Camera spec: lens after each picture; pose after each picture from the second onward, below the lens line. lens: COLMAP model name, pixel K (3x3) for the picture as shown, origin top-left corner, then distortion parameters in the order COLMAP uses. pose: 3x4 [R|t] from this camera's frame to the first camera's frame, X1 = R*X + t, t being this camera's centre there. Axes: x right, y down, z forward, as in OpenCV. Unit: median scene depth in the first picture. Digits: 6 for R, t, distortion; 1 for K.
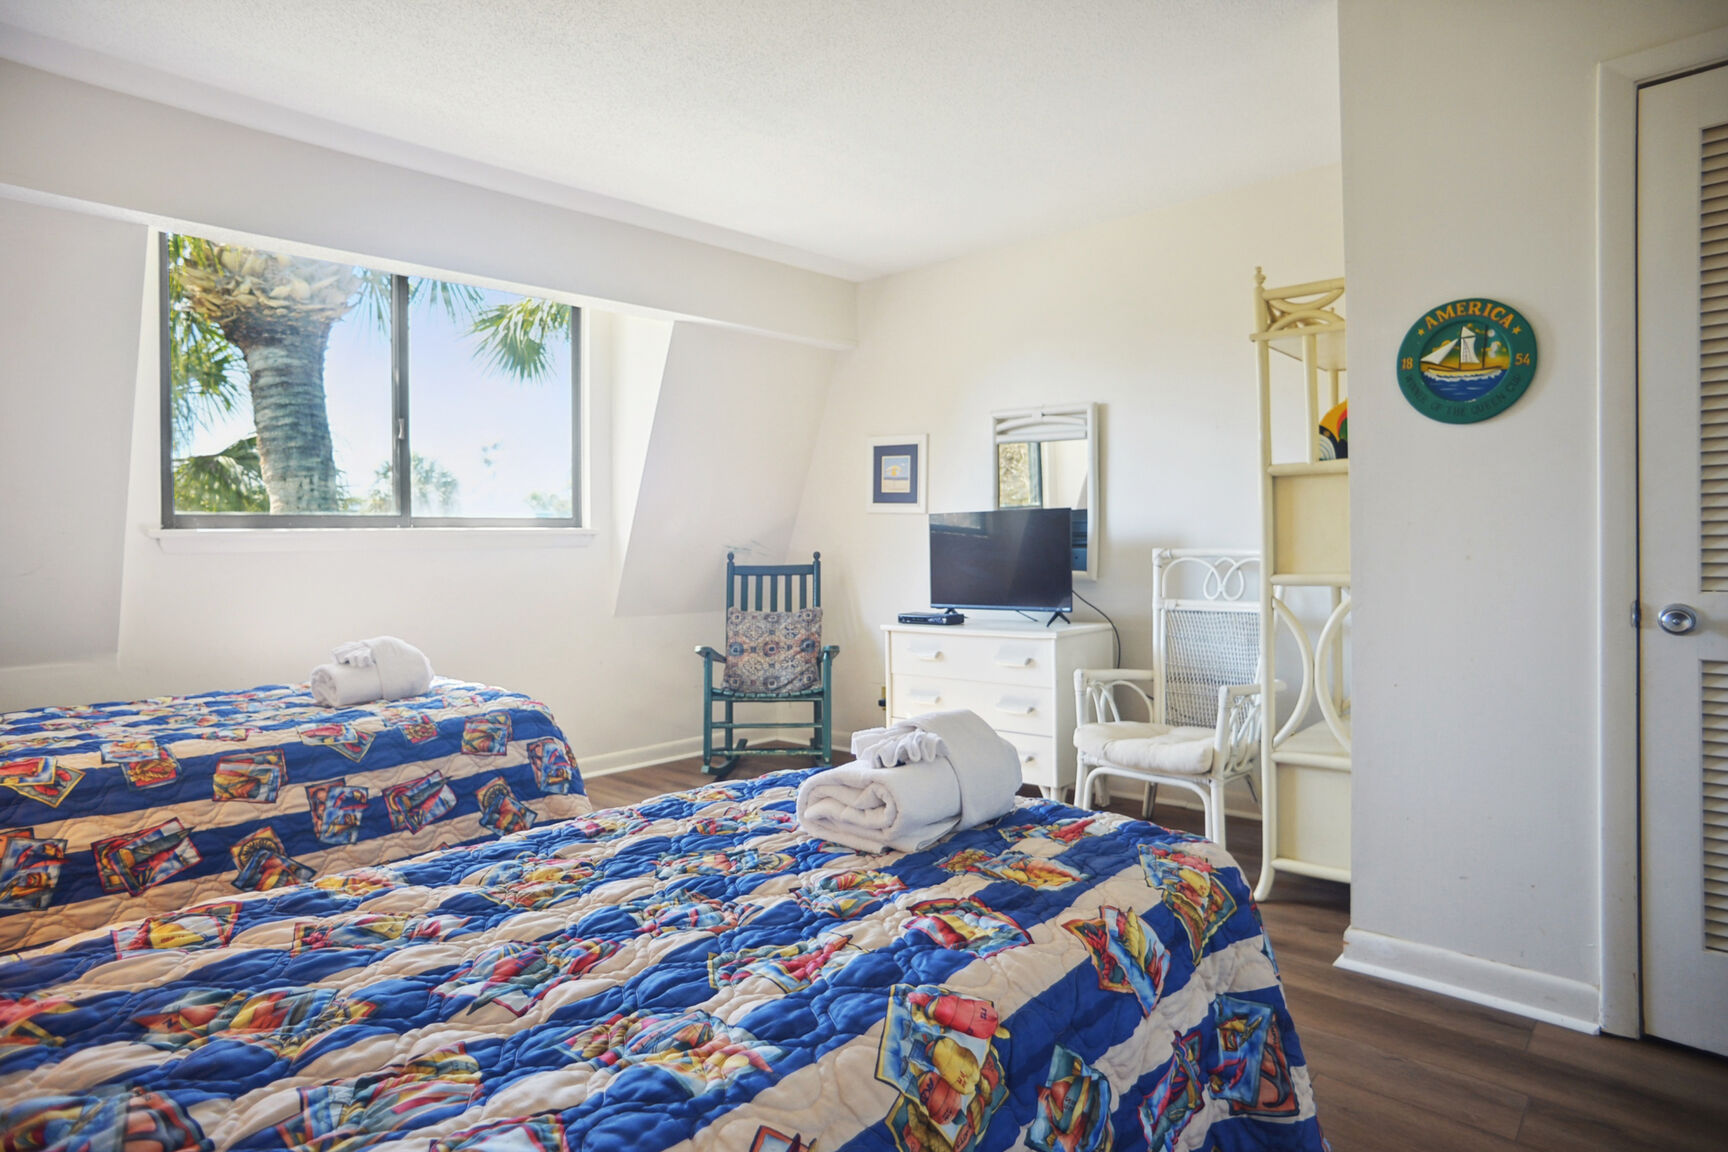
lens RADIAL K [[932.5, 0, 854.8], [0, 932.5, 554.8], [0, 0, 1]] dist [-0.107478, 0.055520]
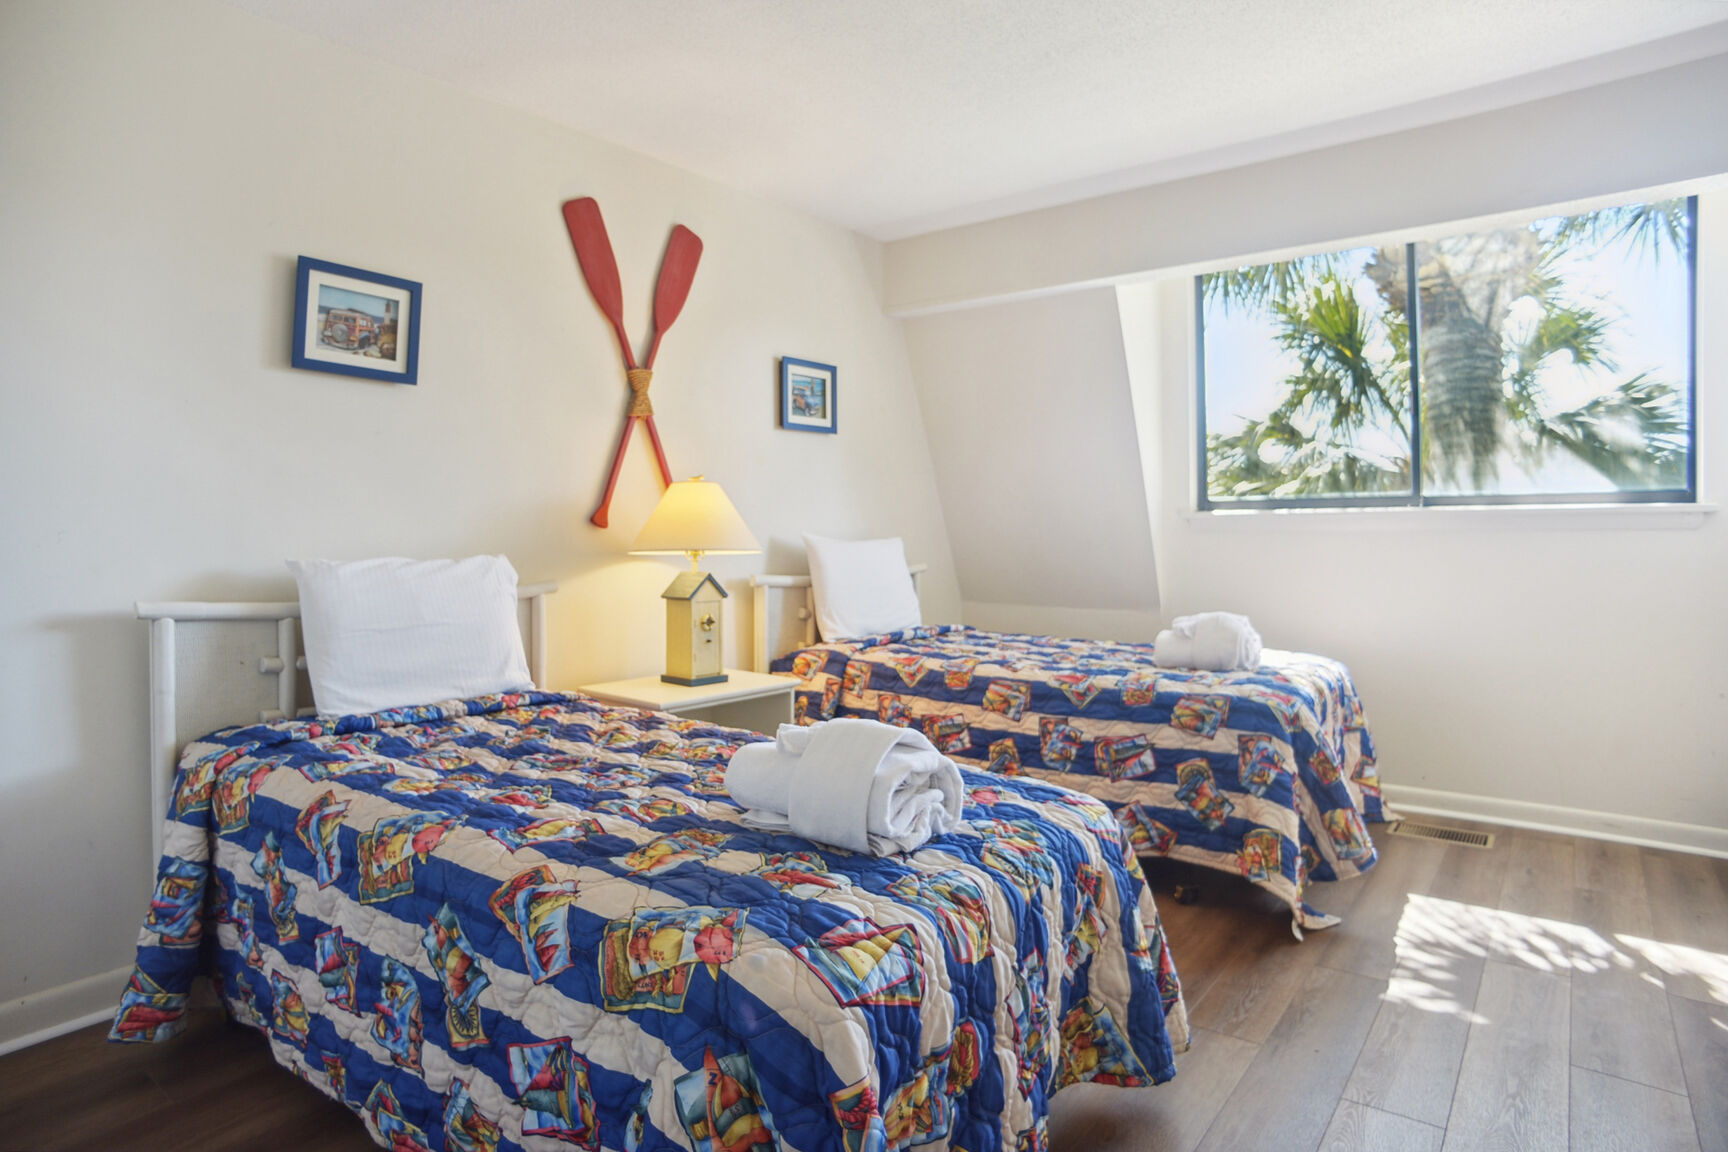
lens RADIAL K [[992.0, 0, 928.2], [0, 992.0, 533.2], [0, 0, 1]] dist [-0.143948, 0.149761]
pose [[0.123204, 0.015732, -0.992257, 0.717877], [-0.009849, 0.999844, 0.014630, -0.021350], [0.992333, 0.007970, 0.123339, 0.630966]]
